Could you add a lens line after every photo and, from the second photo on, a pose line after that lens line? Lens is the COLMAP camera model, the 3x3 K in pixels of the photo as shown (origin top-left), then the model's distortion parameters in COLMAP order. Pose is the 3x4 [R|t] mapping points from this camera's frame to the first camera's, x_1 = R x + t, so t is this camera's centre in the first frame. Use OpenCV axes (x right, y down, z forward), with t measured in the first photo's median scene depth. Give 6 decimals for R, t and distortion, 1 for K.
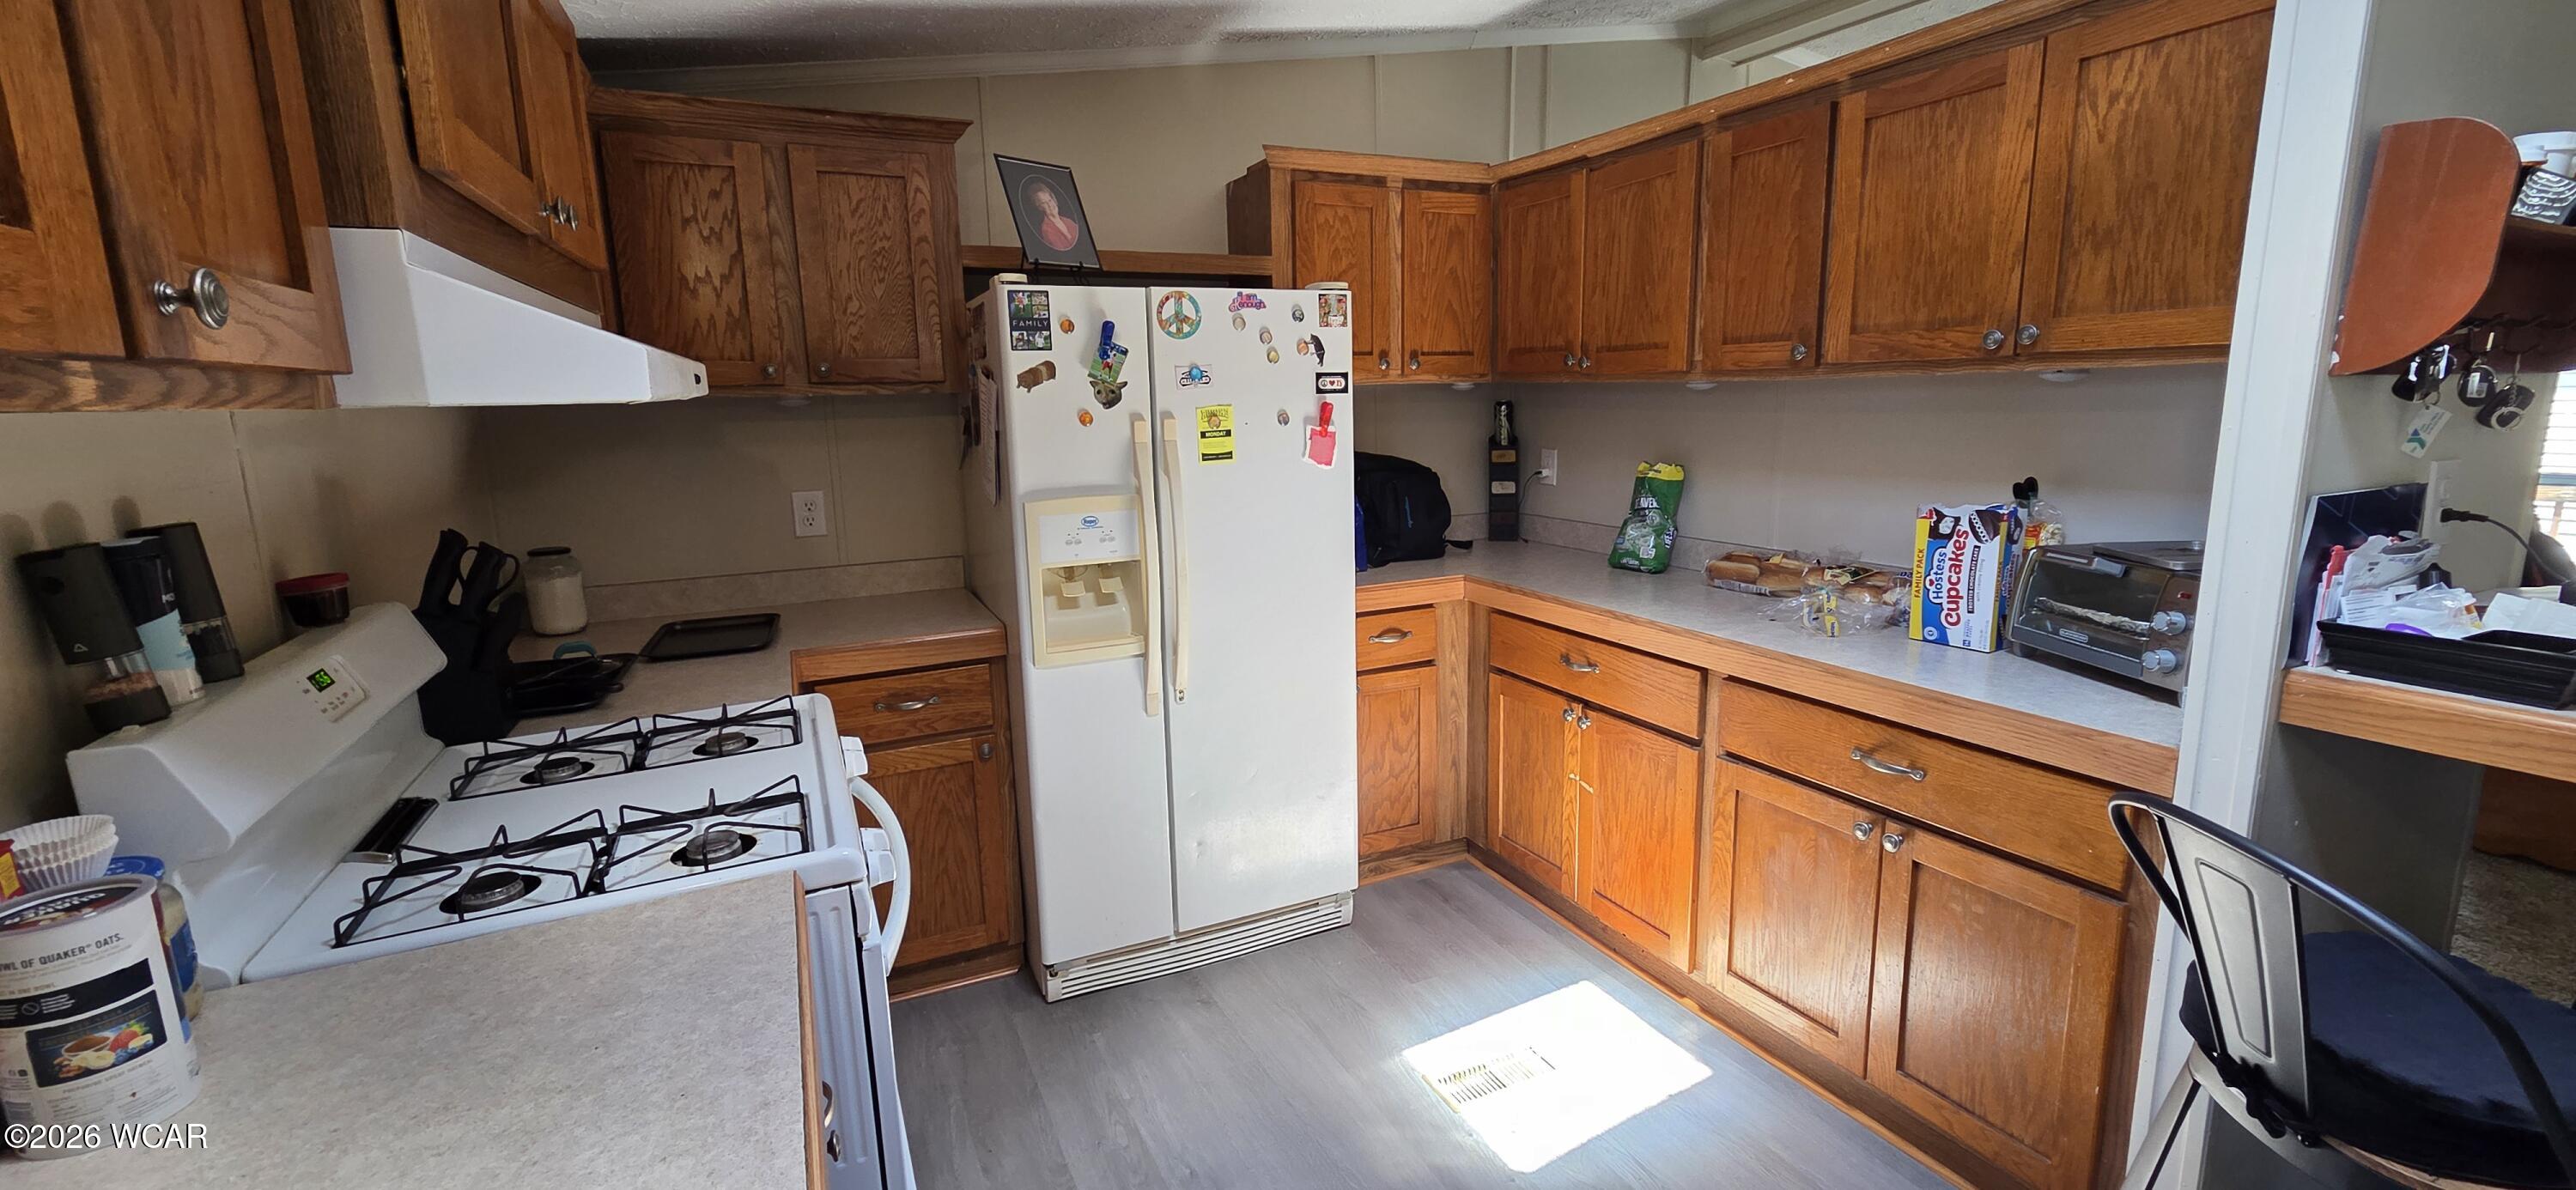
lens RADIAL K [[1052.4, 0, 1293.1], [0, 1052.4, 583.1], [0, 0, 1]] dist [0.001302, 0.000564]
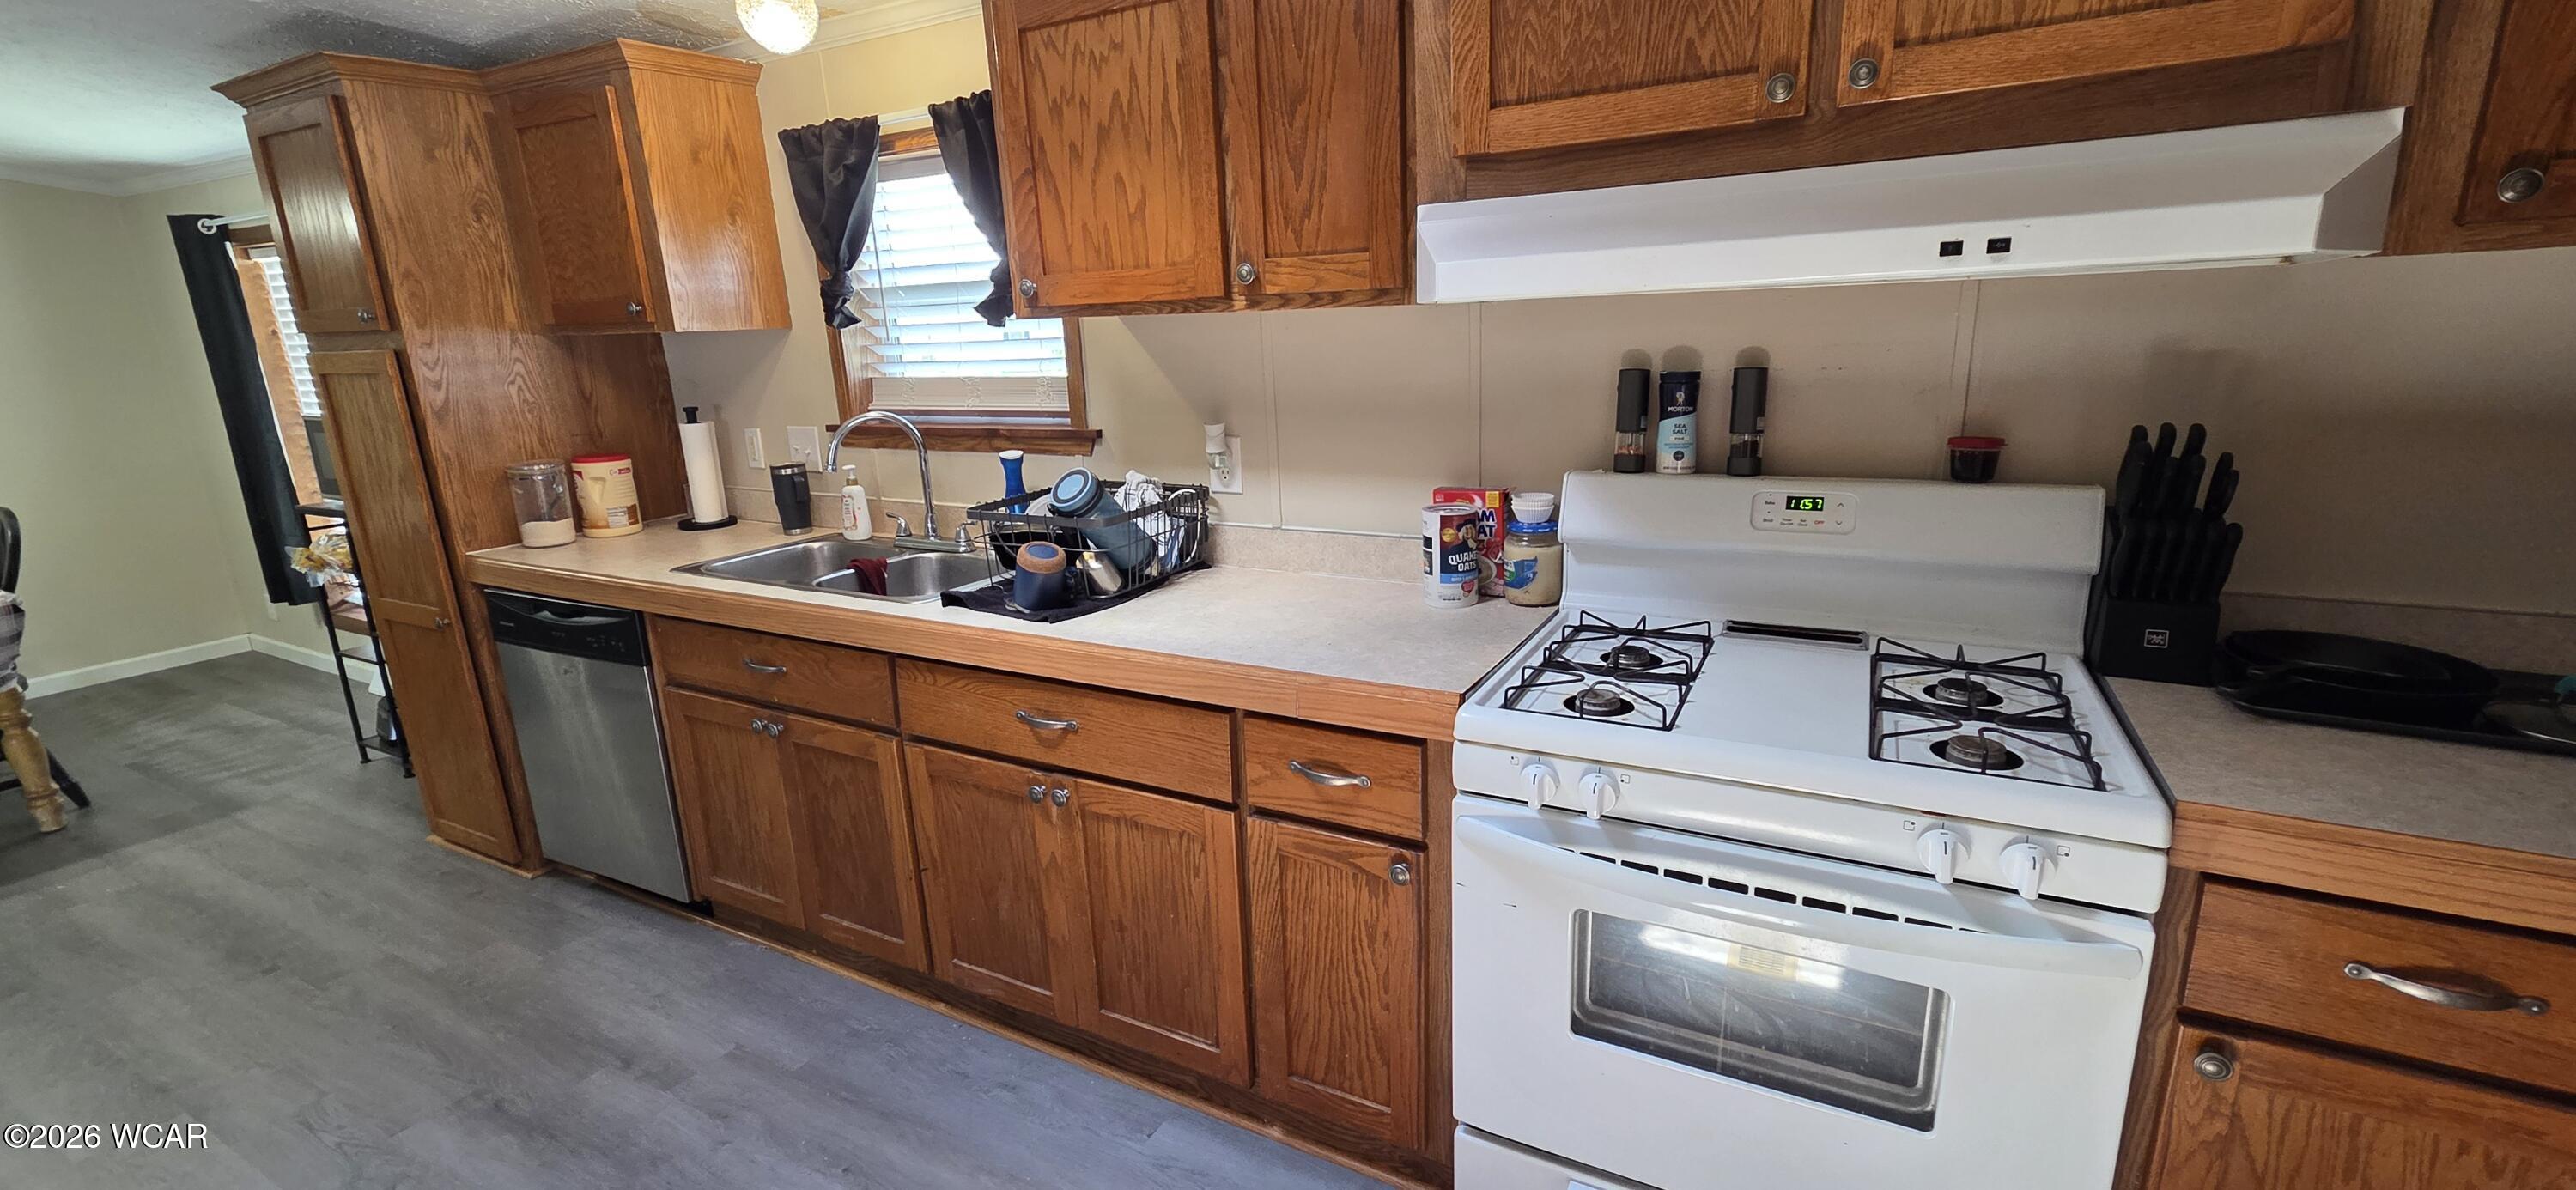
lens RADIAL K [[1052.4, 0, 1298.8], [0, 1052.4, 579.4], [0, 0, 1]] dist [0.001302, 0.000564]
pose [[-0.804130, 0.197098, -0.560827, 0.176474], [-0.051157, 0.916989, 0.395619, -0.169538], [0.592248, 0.346820, -0.727295, 0.908930]]
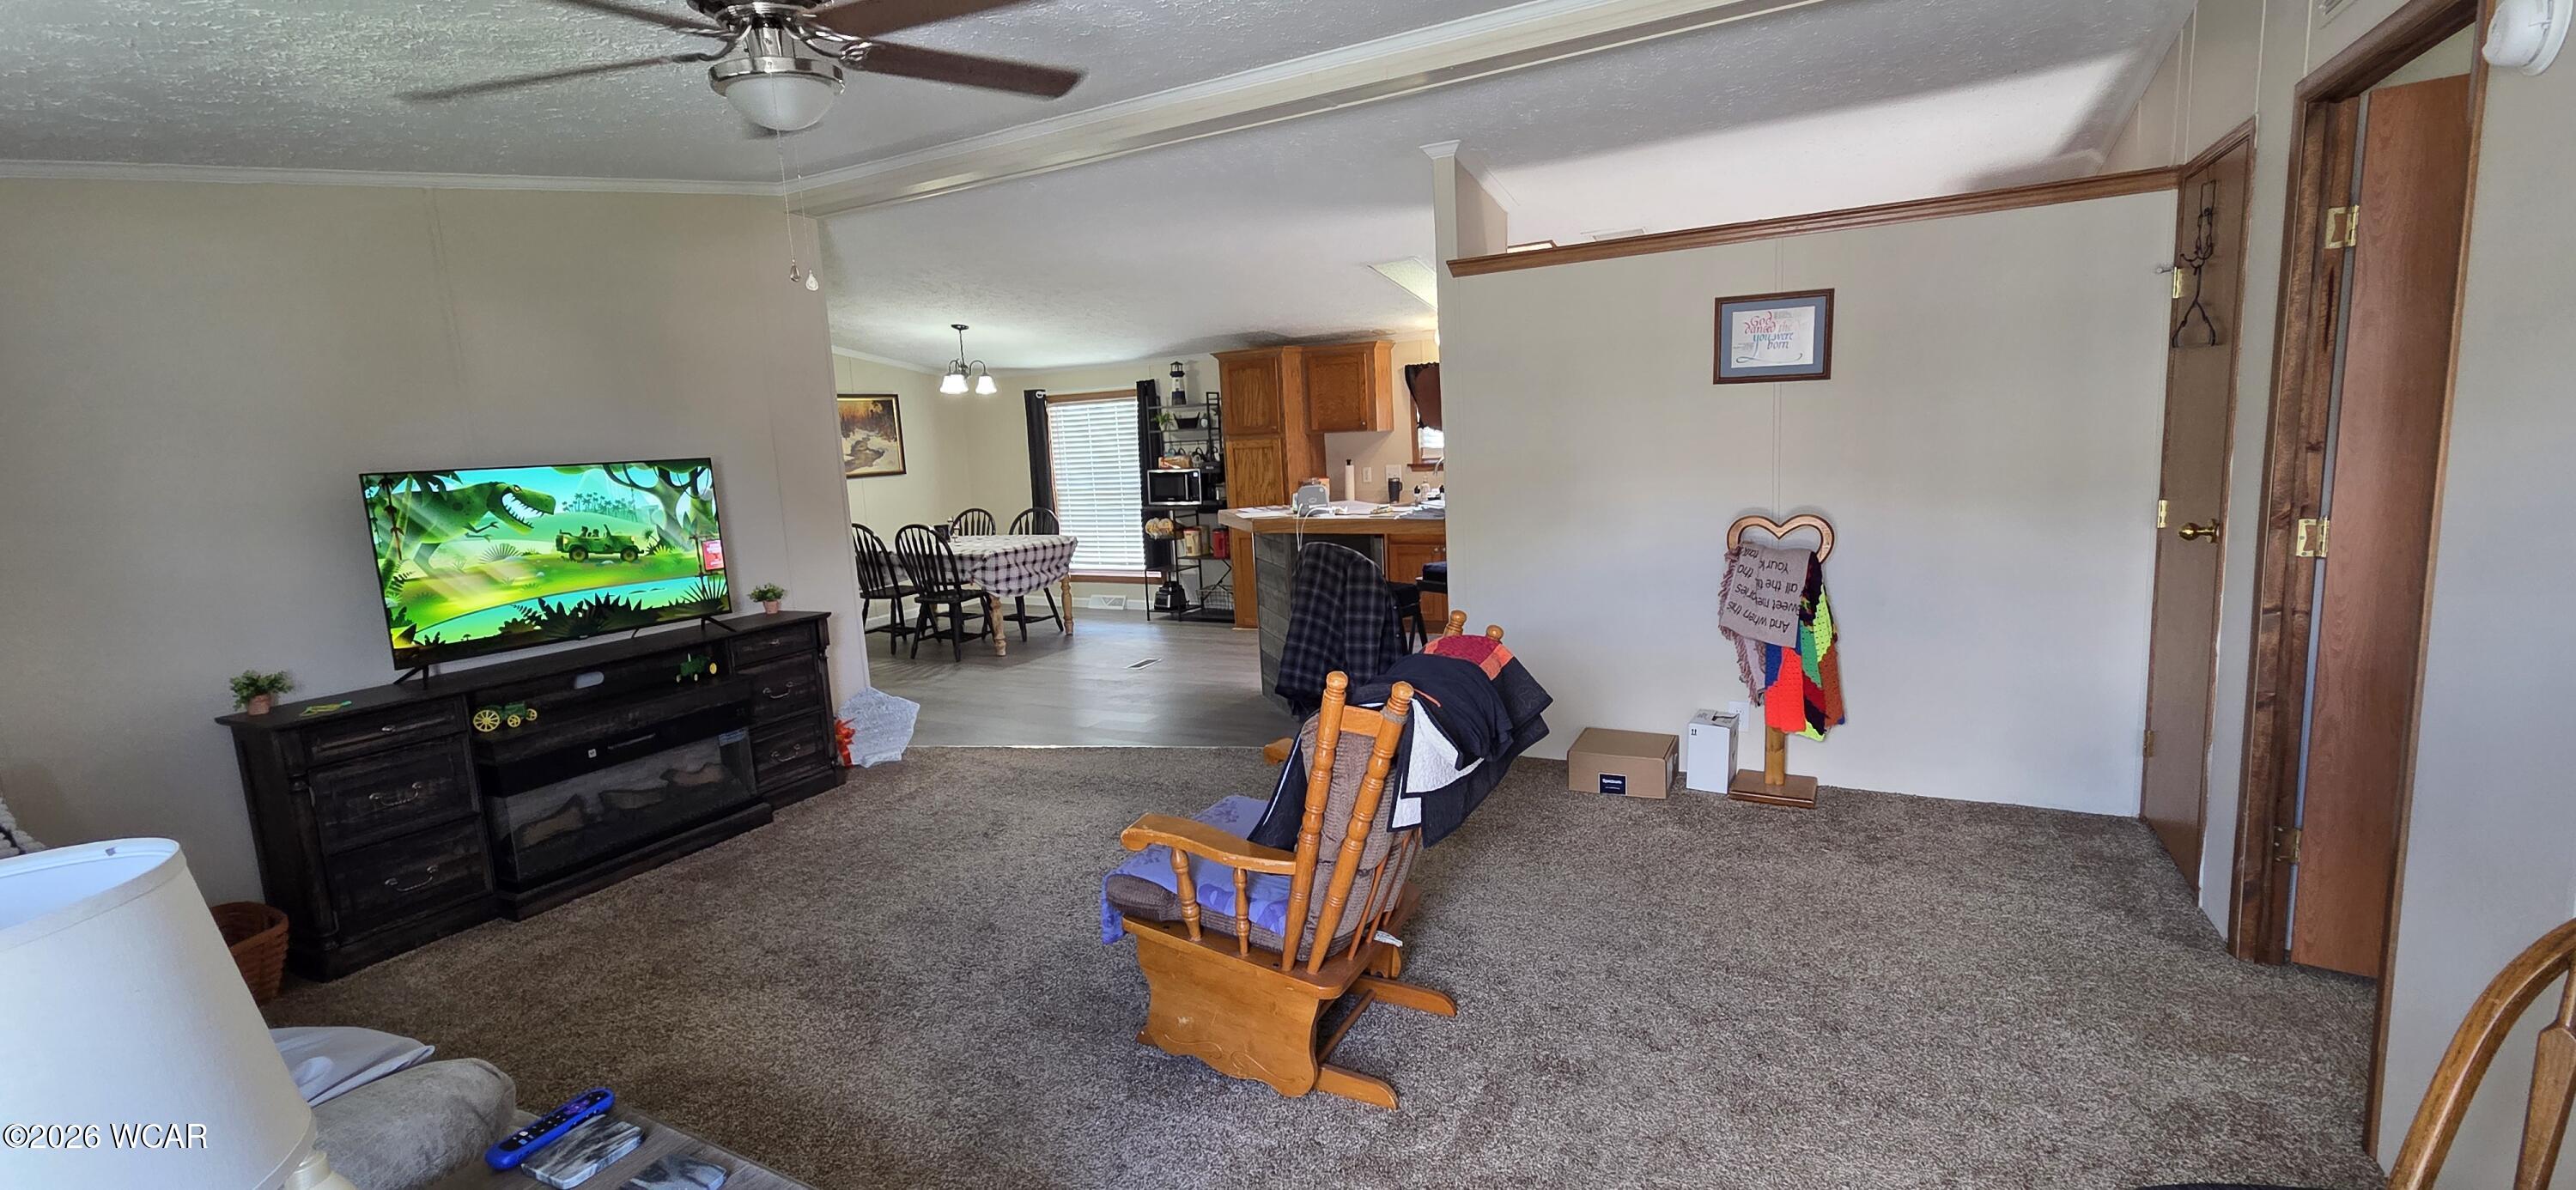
lens RADIAL K [[1052.4, 0, 1298.5], [0, 1052.4, 588.0], [0, 0, 1]] dist [0.001302, 0.000564]
pose [[-0.802319, 0.153631, -0.576785, 2.219427], [-0.033028, 0.953402, 0.299888, -0.449709], [0.595980, 0.259656, -0.759859, 2.116195]]
